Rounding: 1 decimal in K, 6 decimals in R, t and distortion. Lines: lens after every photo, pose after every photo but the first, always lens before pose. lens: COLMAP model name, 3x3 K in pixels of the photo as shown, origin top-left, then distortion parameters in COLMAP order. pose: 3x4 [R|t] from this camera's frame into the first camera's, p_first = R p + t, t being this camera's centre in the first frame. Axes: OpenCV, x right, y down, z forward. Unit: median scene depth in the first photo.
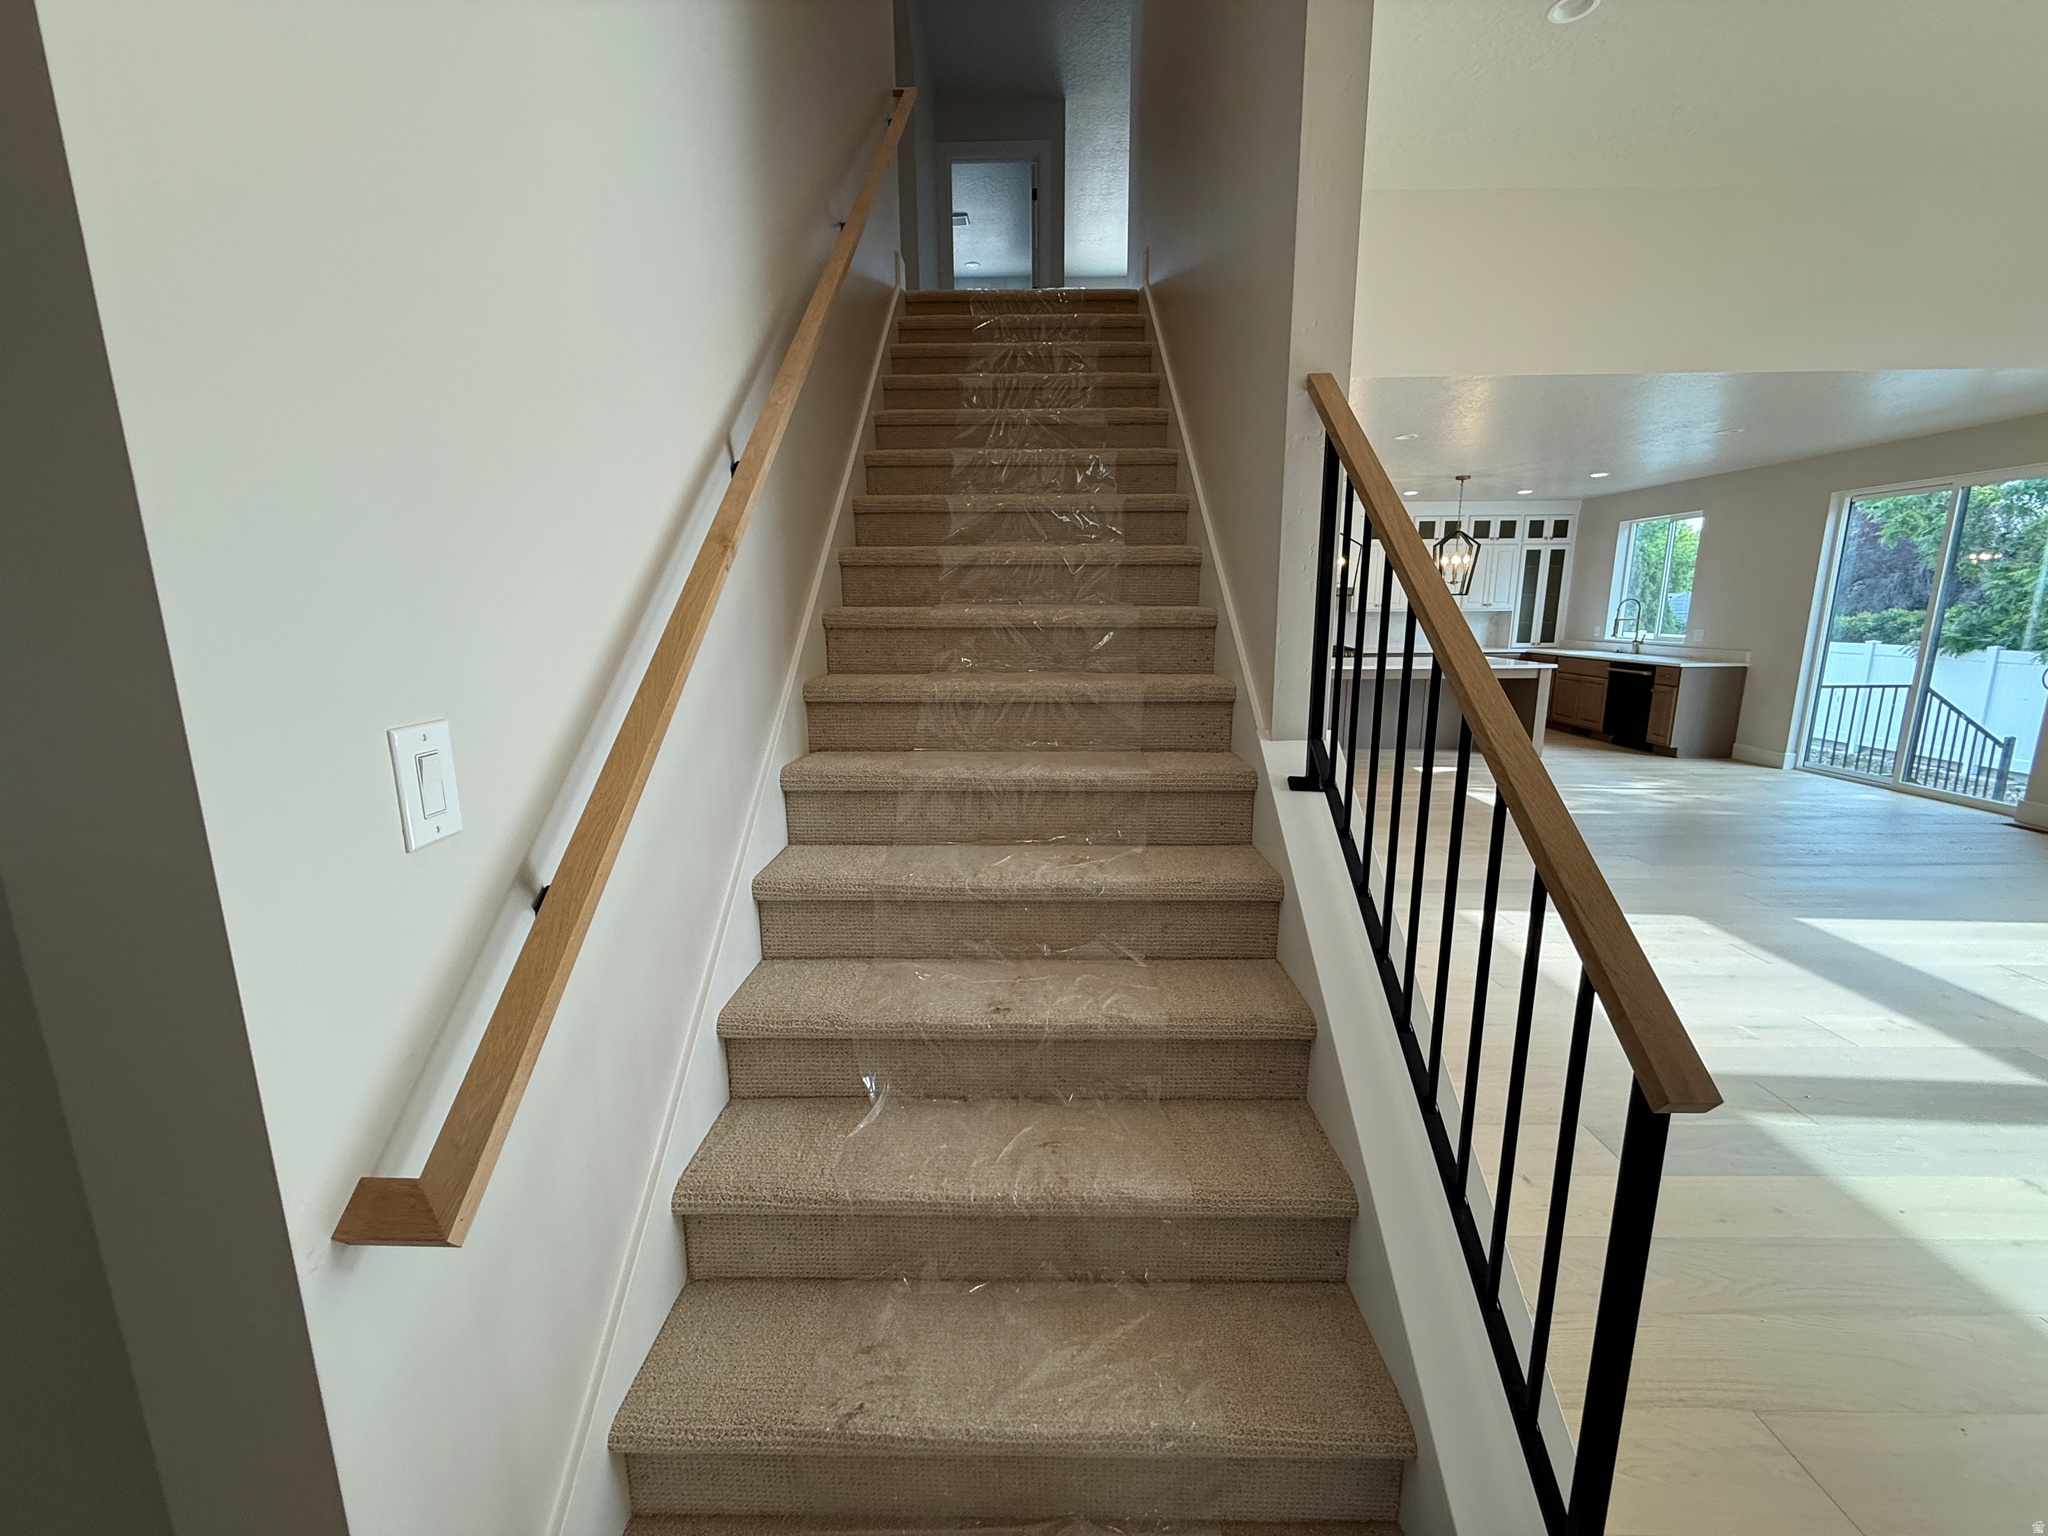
lens RADIAL K [[826.1, 0, 1024.0], [0, 826.1, 768.0], [0, 0, 1]] dist [-0.001028, 0.000247]
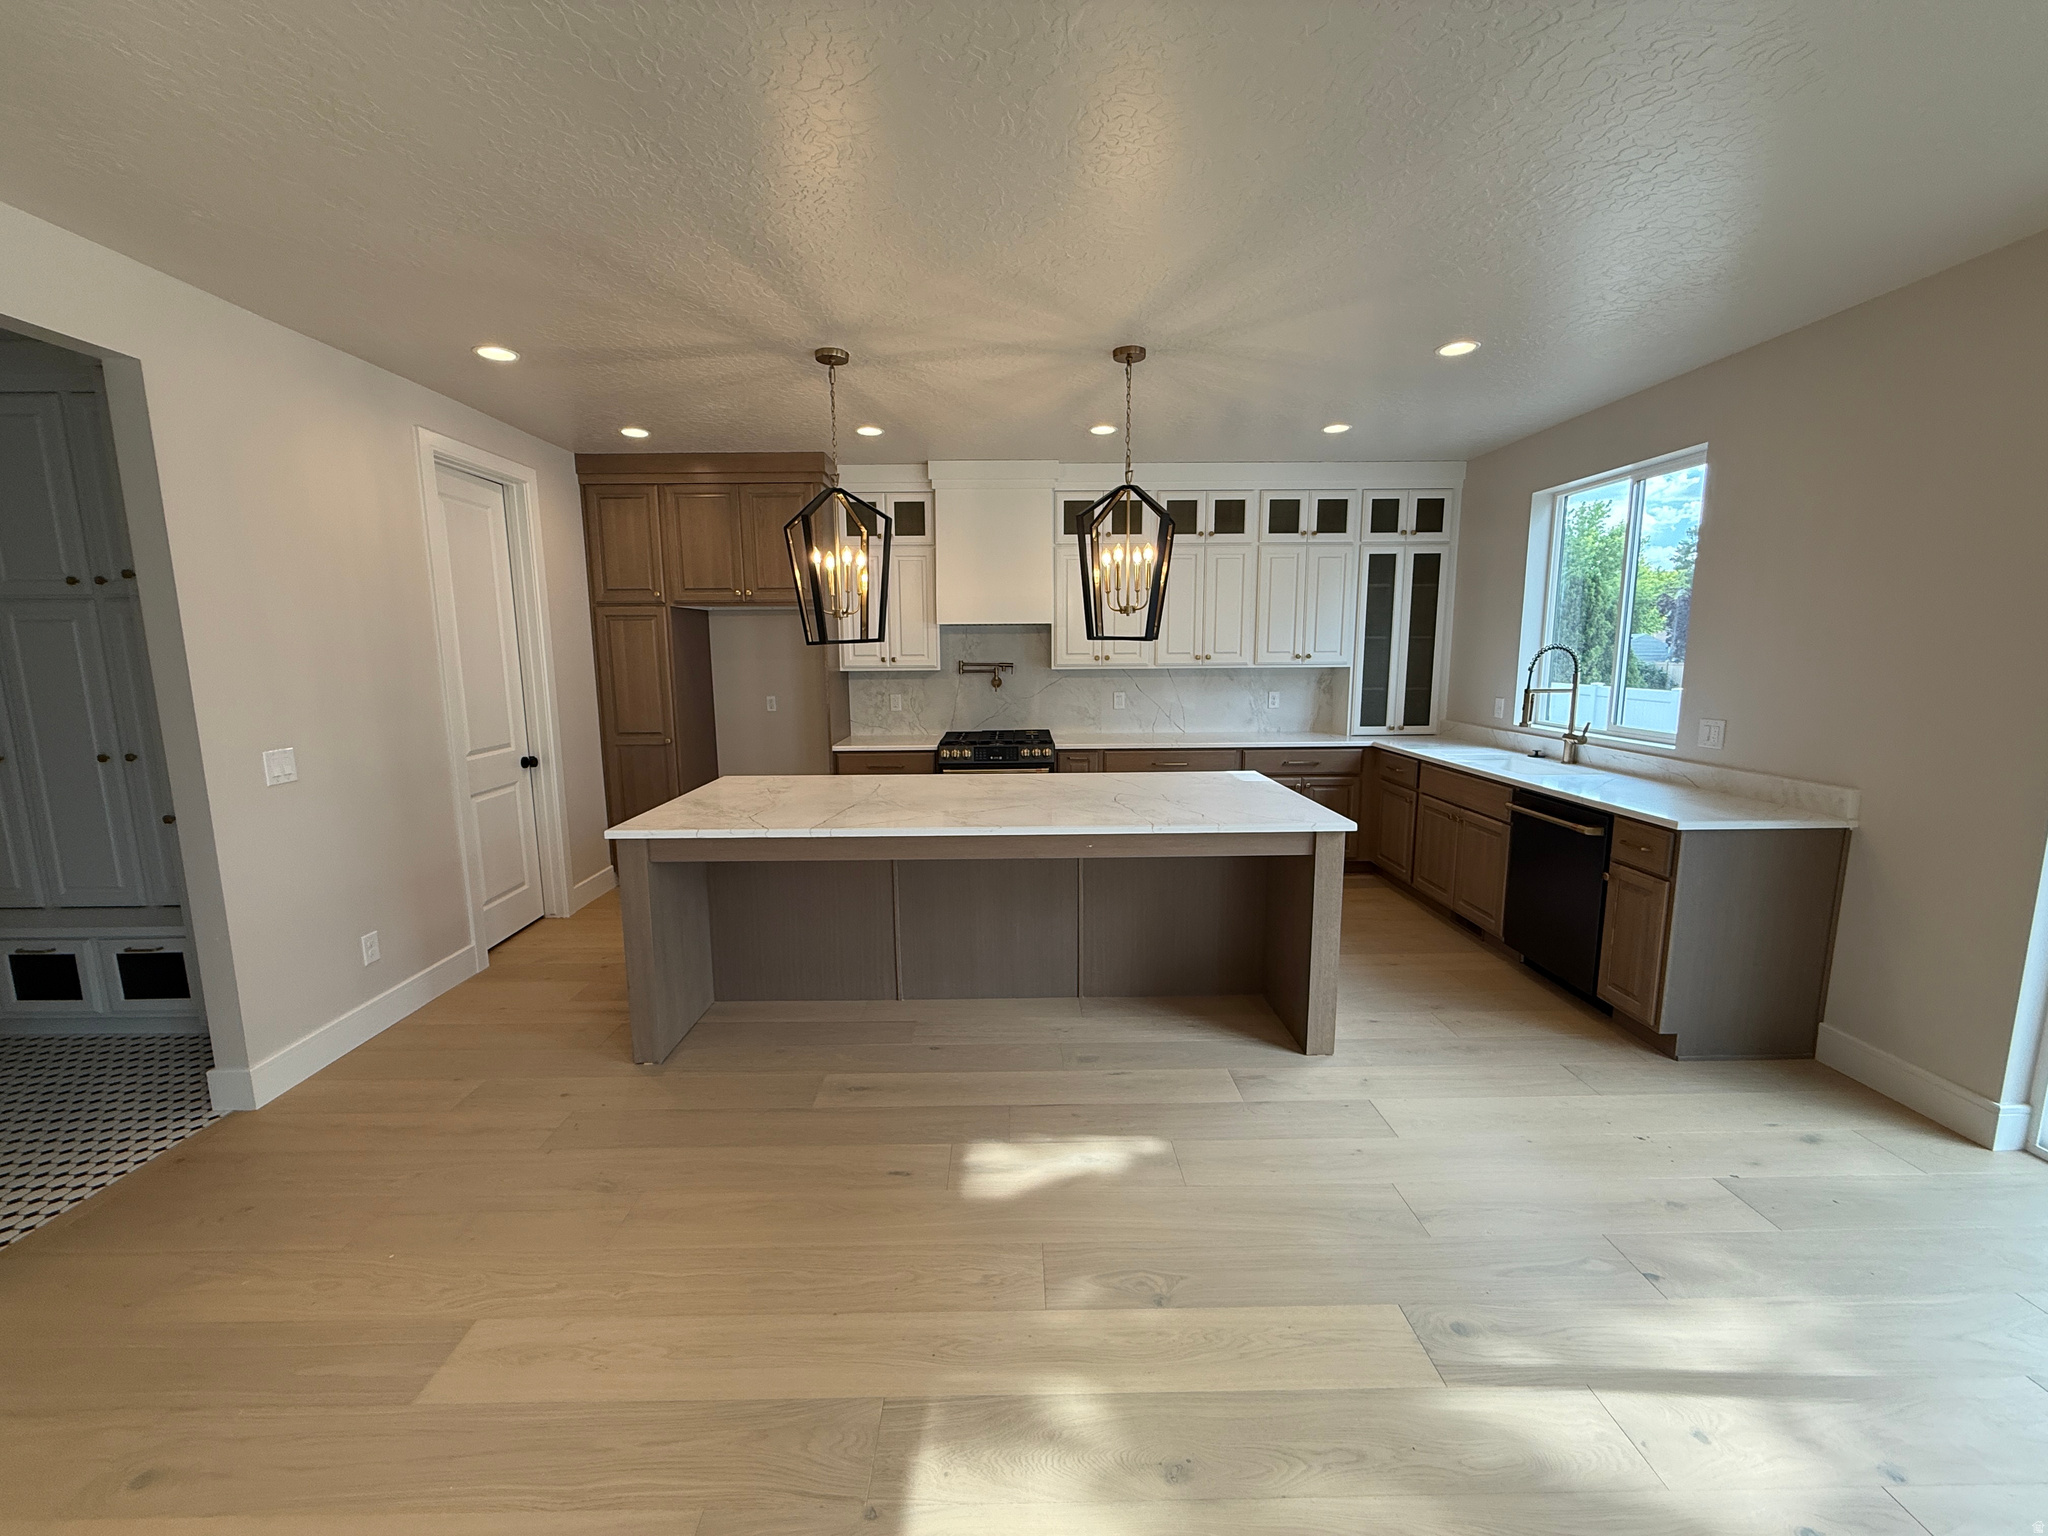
lens RADIAL K [[826.1, 0, 1024.0], [0, 826.1, 768.0], [0, 0, 1]] dist [-0.001028, 0.000247]
pose [[0.999647, -0.004997, 0.026110, 0.382248], [0.006253, 0.998815, -0.048257, -0.104992], [-0.025838, 0.048403, 0.998494, 0.494127]]
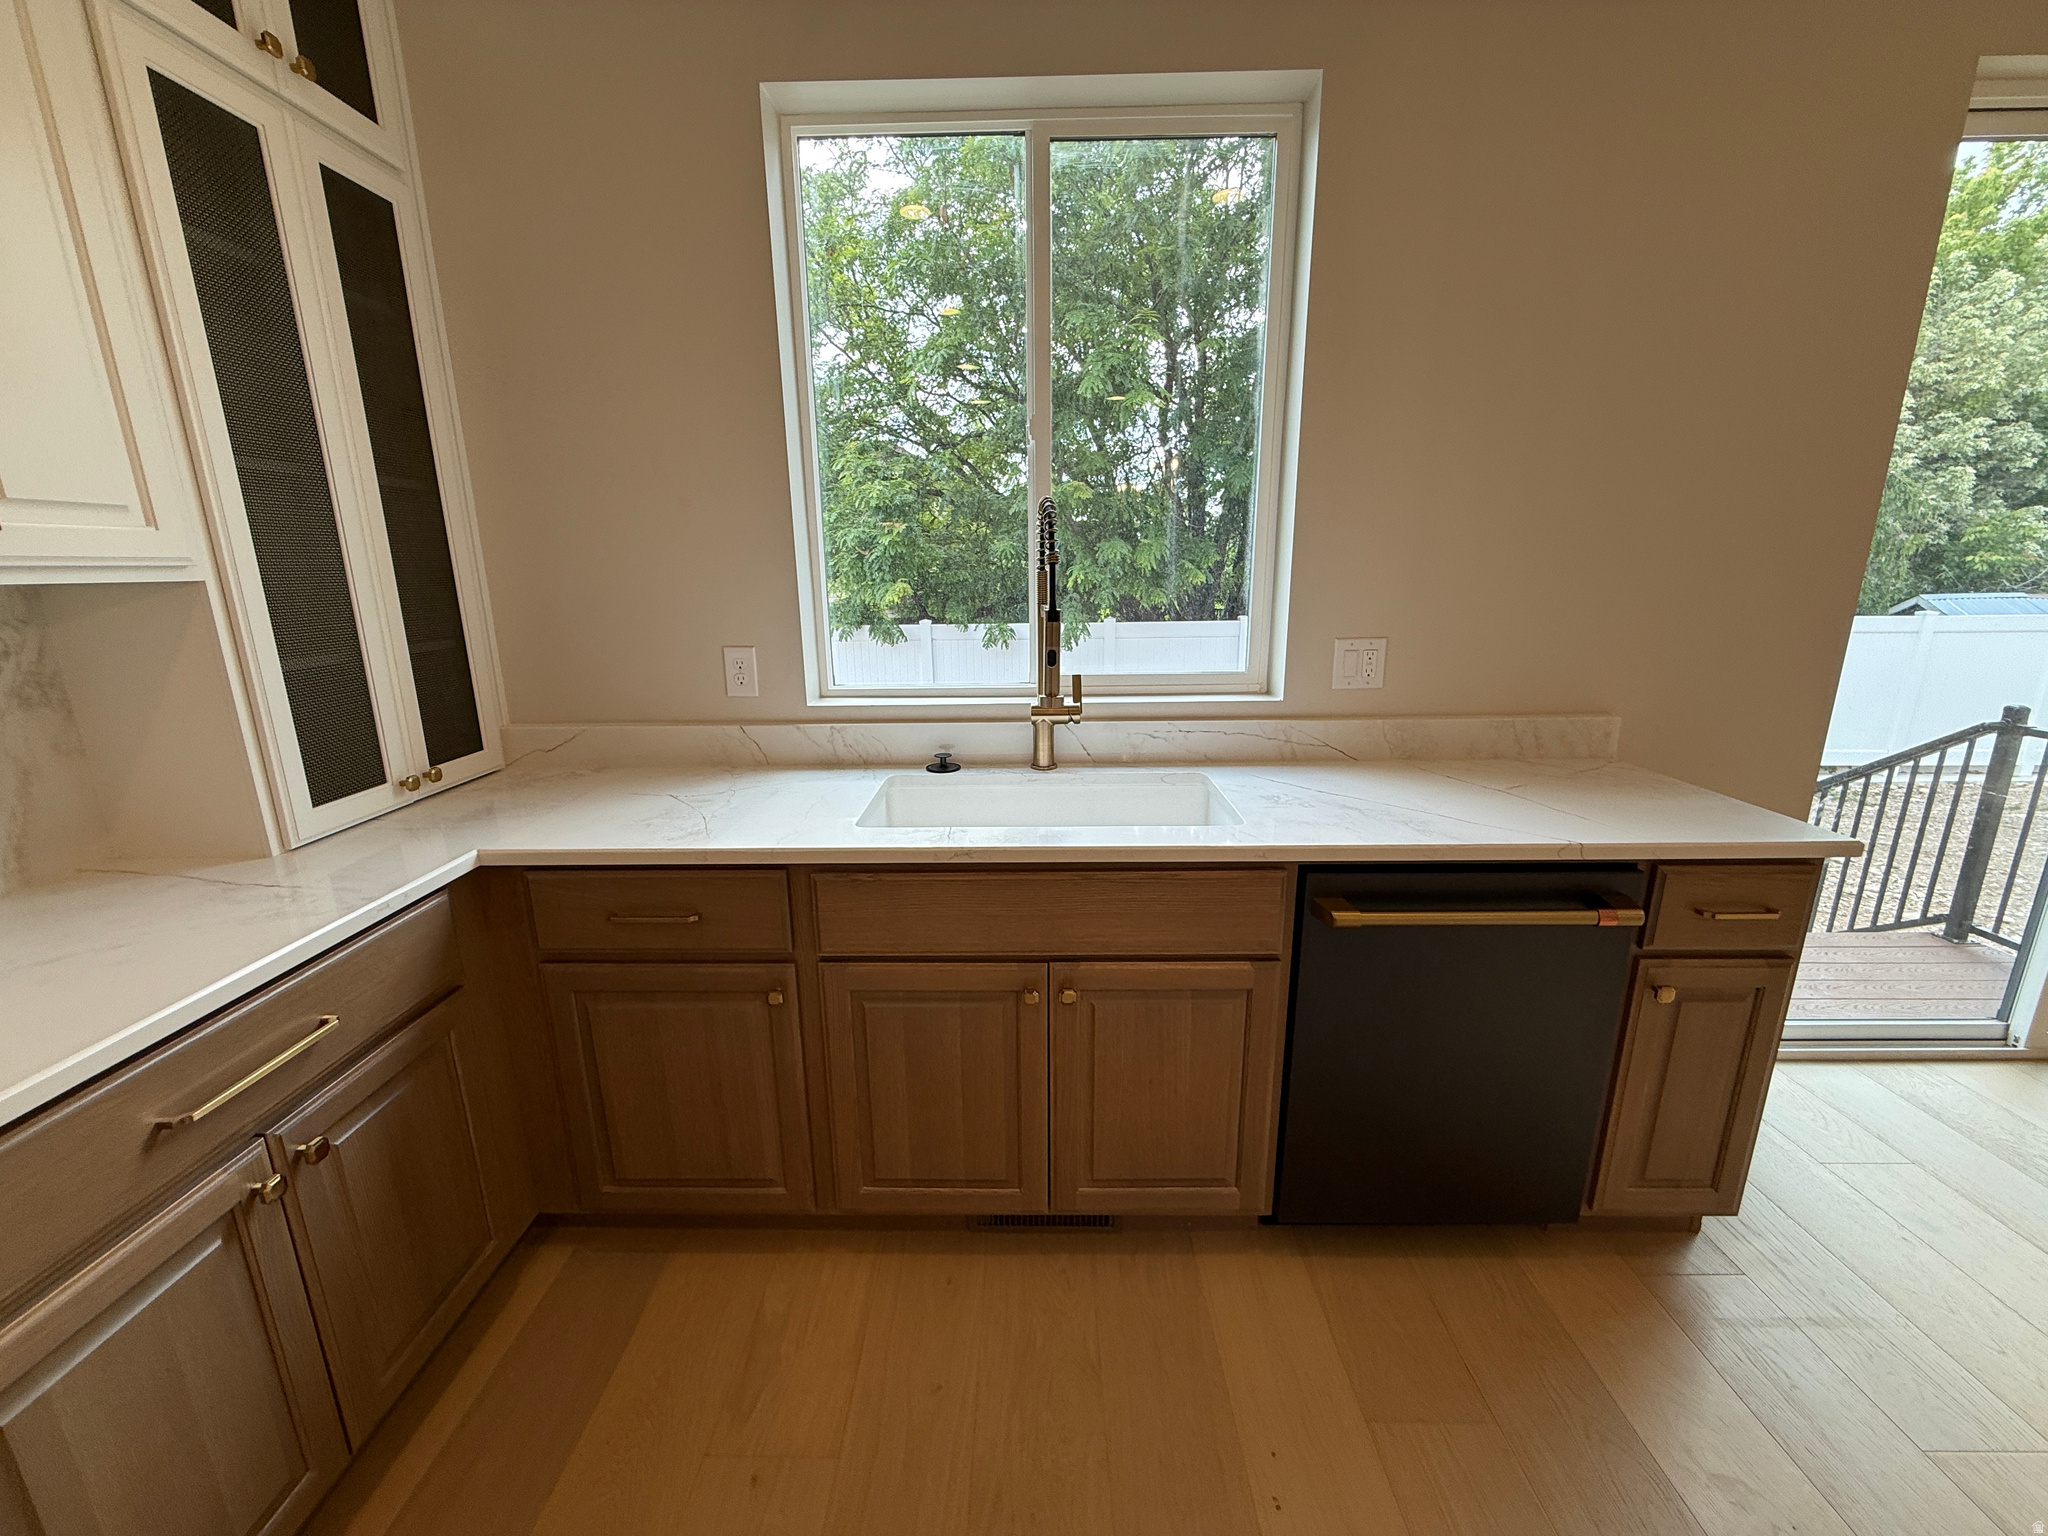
lens RADIAL K [[826.1, 0, 1024.0], [0, 826.1, 768.0], [0, 0, 1]] dist [-0.001028, 0.000247]
pose [[0.010797, -0.235845, 0.971731, 0.484423], [0.206095, 0.951447, 0.228632, -0.174027], [-0.978472, 0.197800, 0.058880, 0.915442]]
